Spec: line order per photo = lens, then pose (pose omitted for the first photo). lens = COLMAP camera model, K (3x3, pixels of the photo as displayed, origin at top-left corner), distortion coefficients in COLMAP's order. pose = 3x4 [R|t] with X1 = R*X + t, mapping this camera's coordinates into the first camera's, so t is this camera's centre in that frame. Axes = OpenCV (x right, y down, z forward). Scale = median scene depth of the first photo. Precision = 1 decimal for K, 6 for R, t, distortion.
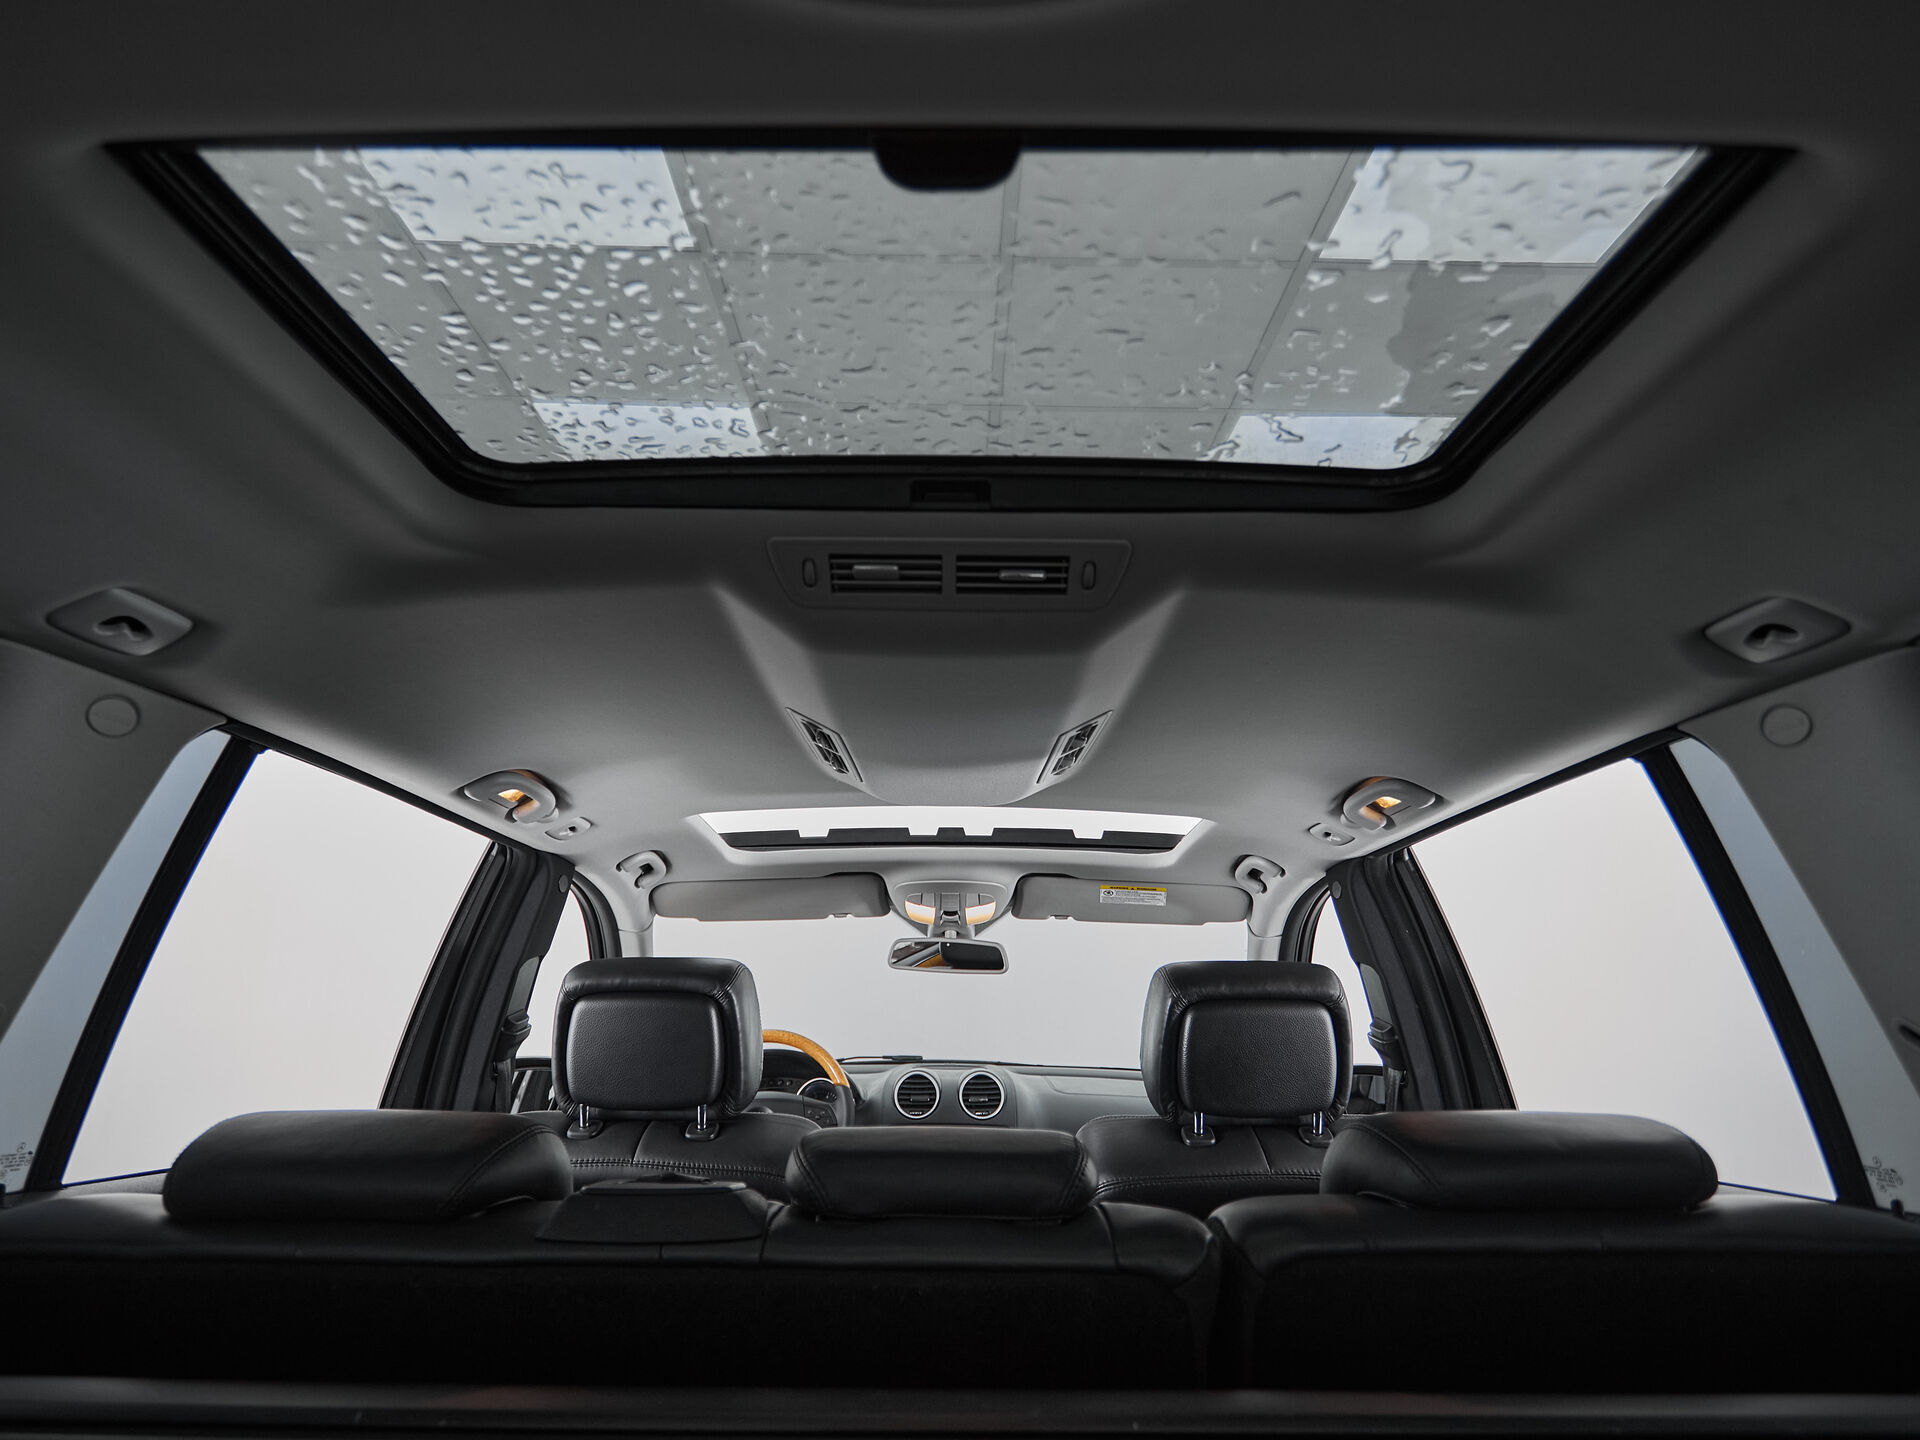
lens RADIAL K [[1086.4, 0, 939.4], [0, 1086.4, 745.9], [0, 0, 1]] dist [-0.008559, 0.000982]
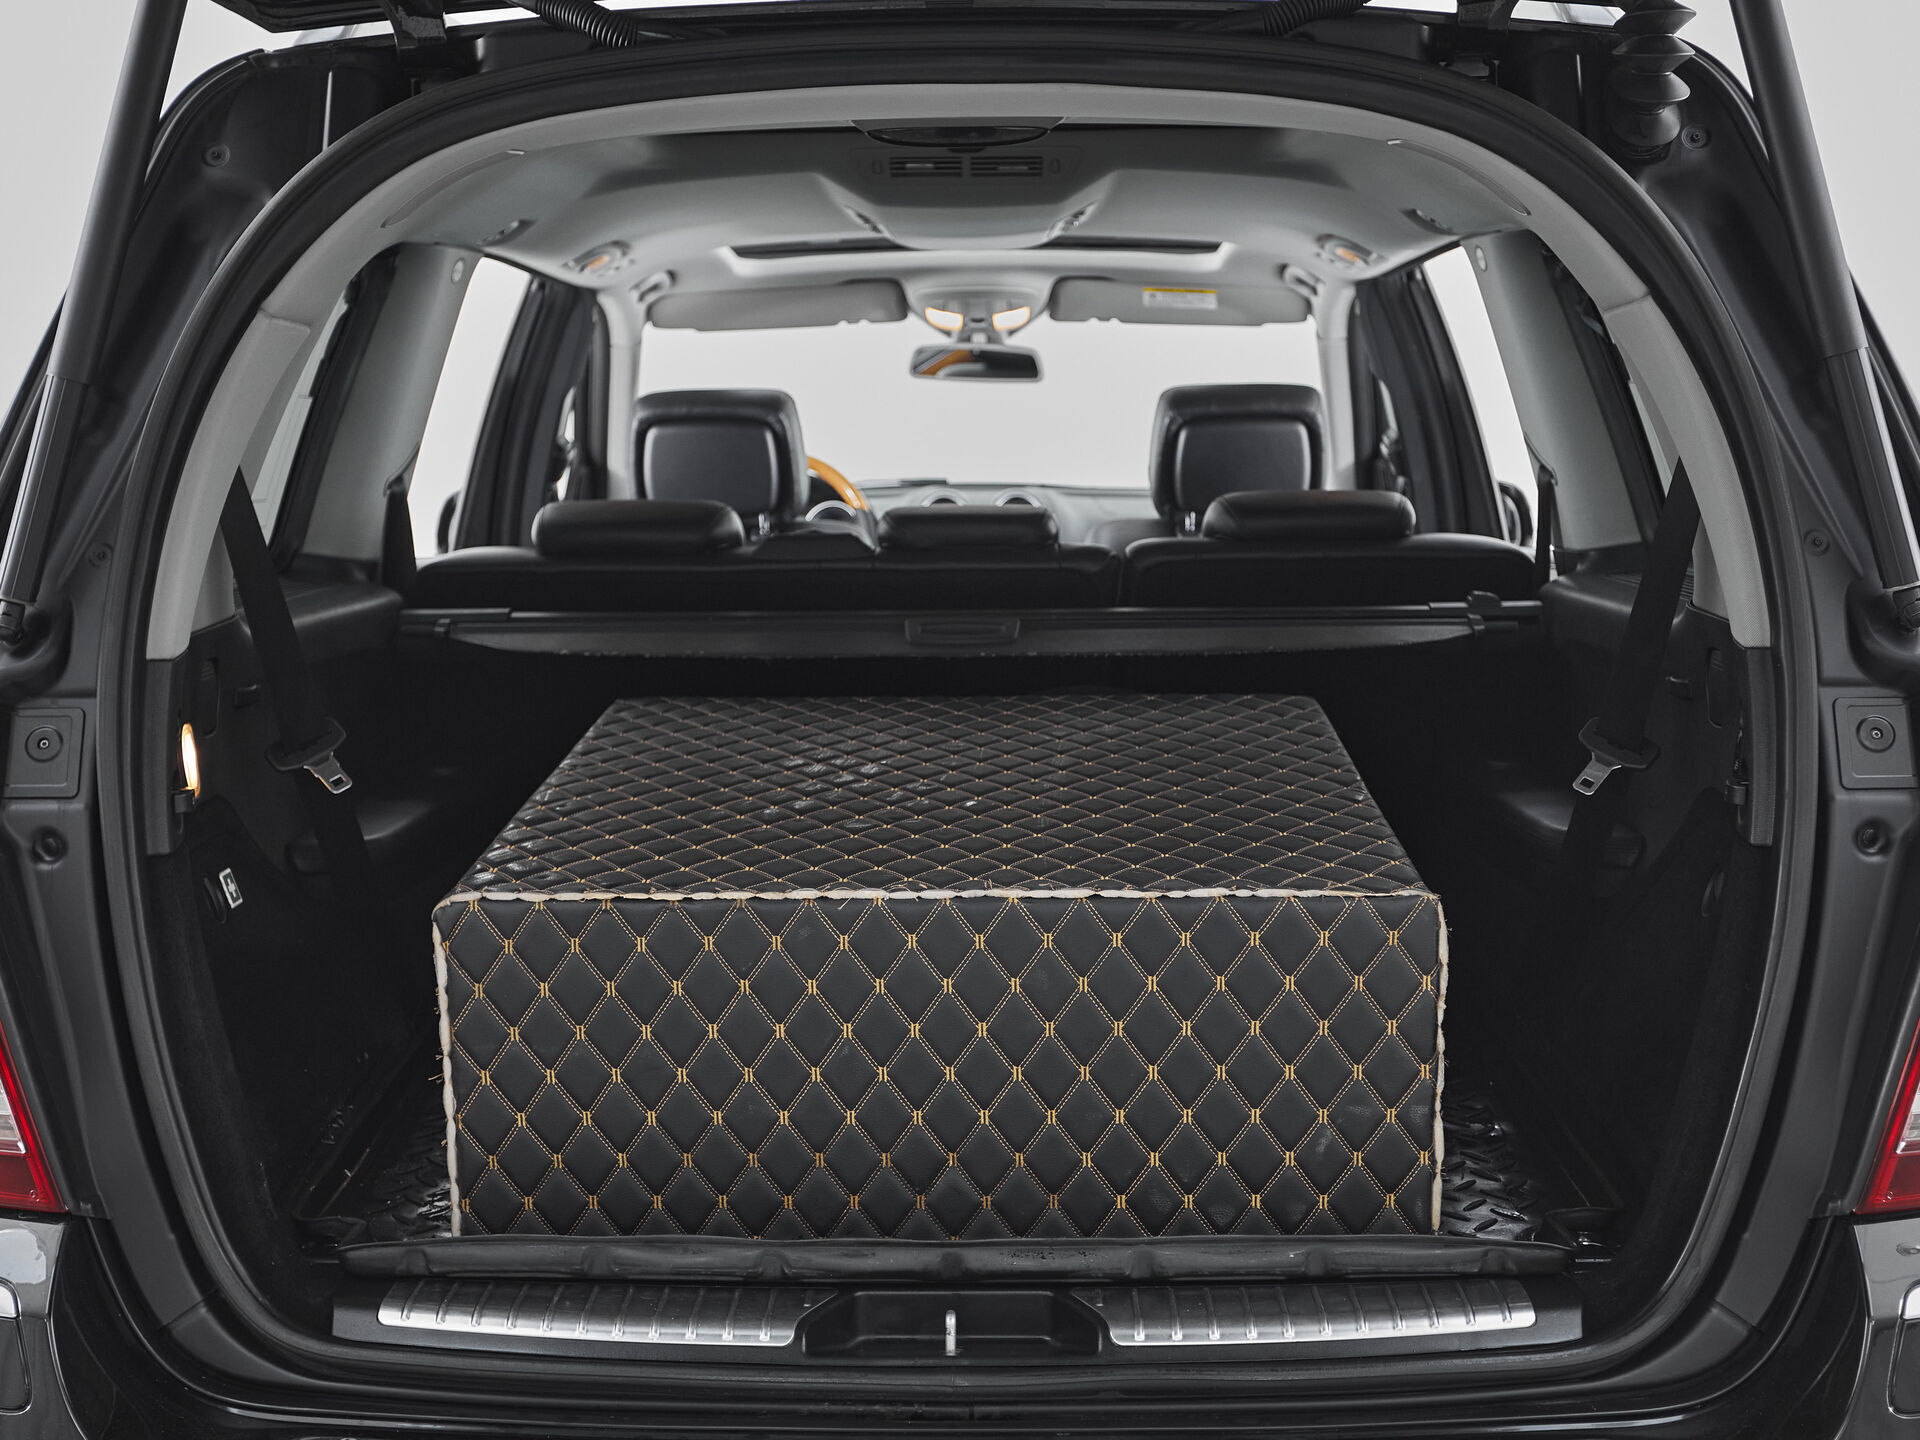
lens RADIAL K [[2736.5, 0, 957.6], [0, 2736.5, 719.5], [0, 0, 1]] dist [0.032603, 0.000000]
pose [[0.999836, -0.015980, -0.008503, 0.007651], [0.017944, 0.936820, 0.349352, -0.337853], [0.002383, -0.349447, 0.936953, -1.274720]]
